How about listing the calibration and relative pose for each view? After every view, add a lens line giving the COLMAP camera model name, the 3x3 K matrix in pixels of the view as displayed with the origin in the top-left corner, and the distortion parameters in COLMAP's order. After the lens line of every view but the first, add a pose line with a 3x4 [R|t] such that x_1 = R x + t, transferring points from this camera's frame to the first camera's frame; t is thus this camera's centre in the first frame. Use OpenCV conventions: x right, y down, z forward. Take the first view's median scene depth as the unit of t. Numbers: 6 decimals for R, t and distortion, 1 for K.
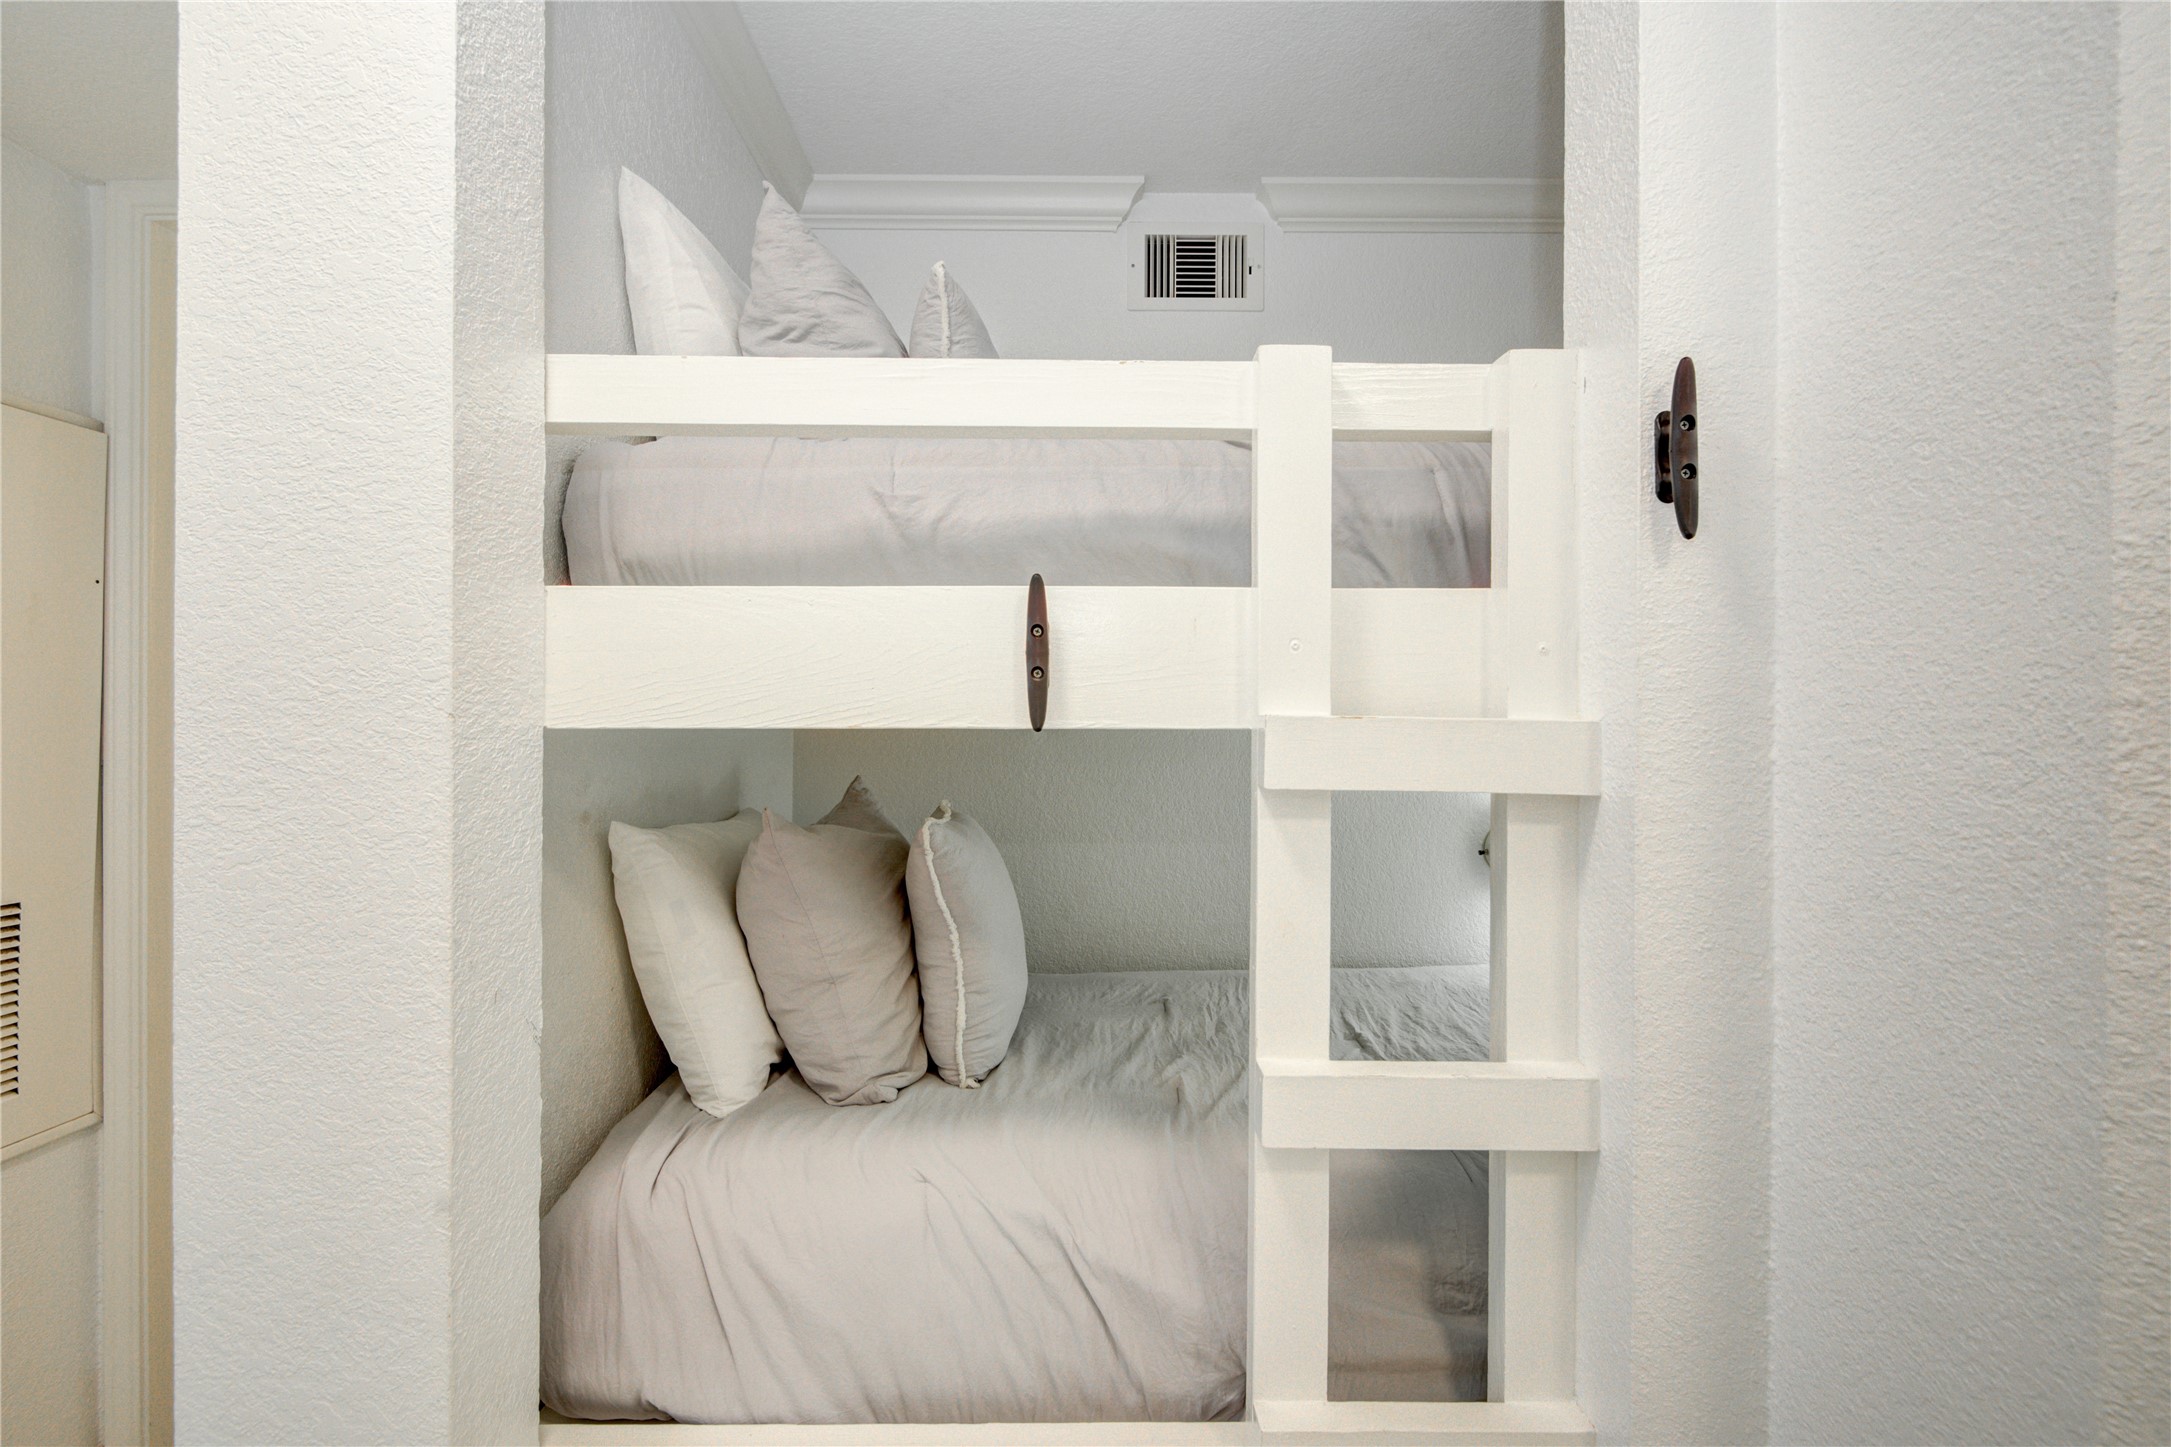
lens RADIAL K [[981.2, 0, 1087.6], [0, 981.2, 721.9], [0, 0, 1]] dist [0.006930, -0.006617]
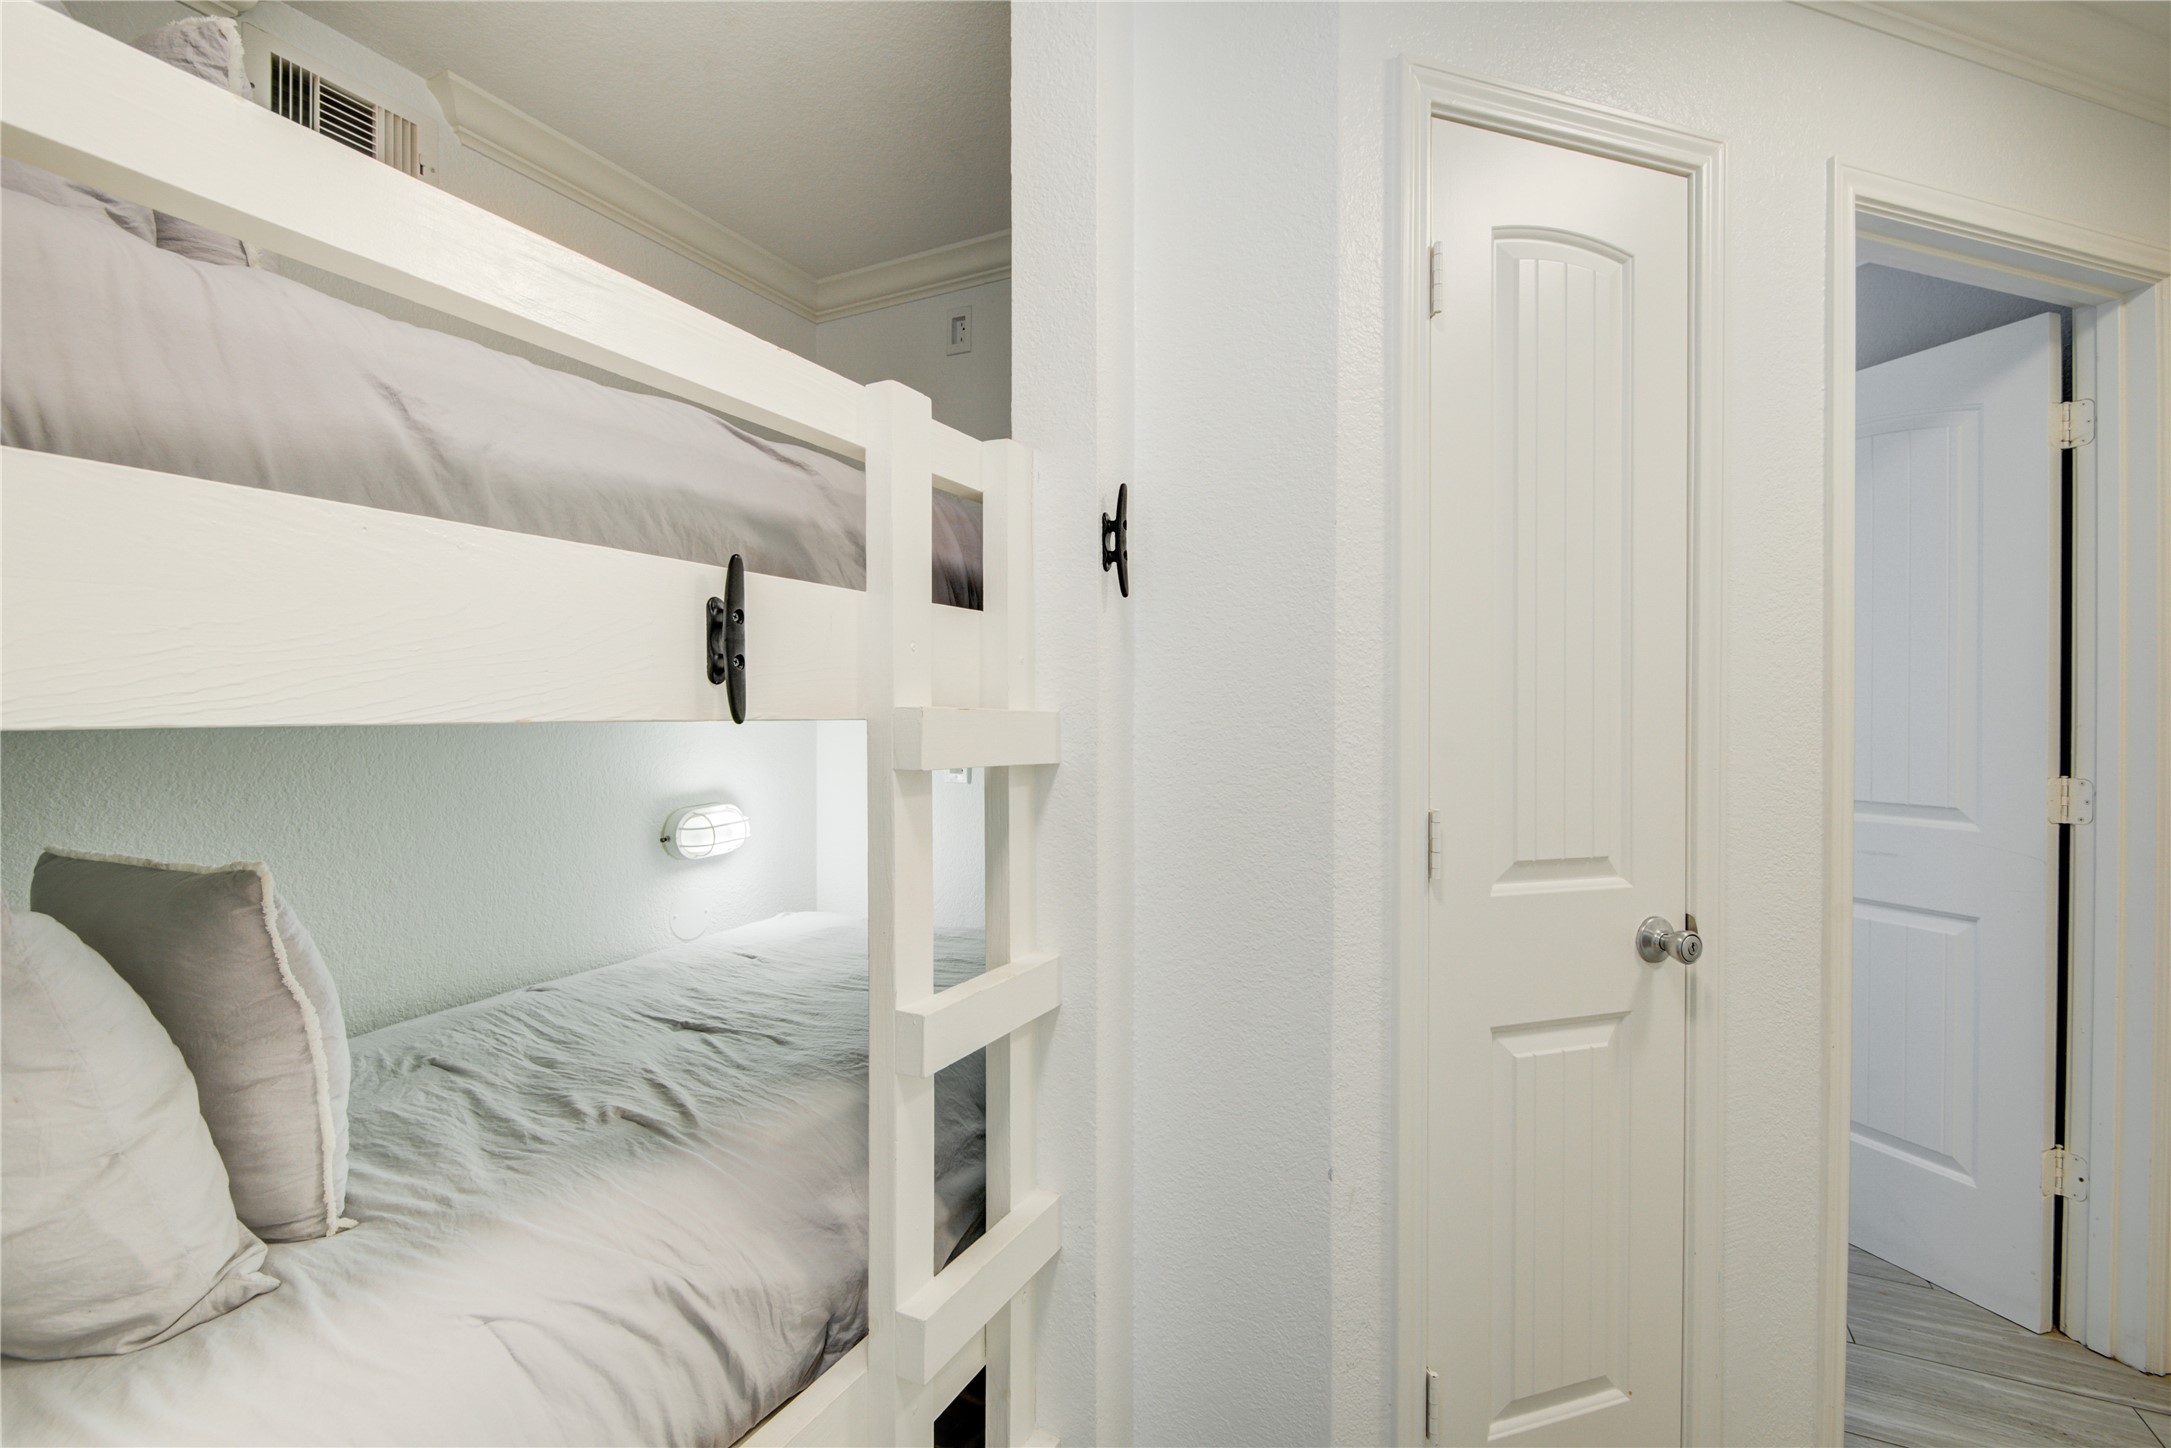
lens RADIAL K [[981.2, 0, 1086.4], [0, 981.2, 719.0], [0, 0, 1]] dist [0.006930, -0.006617]
pose [[0.458635, -0.010084, 0.888568, -0.705562], [0.005212, 0.999949, 0.008658, -0.002786], [-0.888610, 0.000660, 0.458664, 0.272503]]
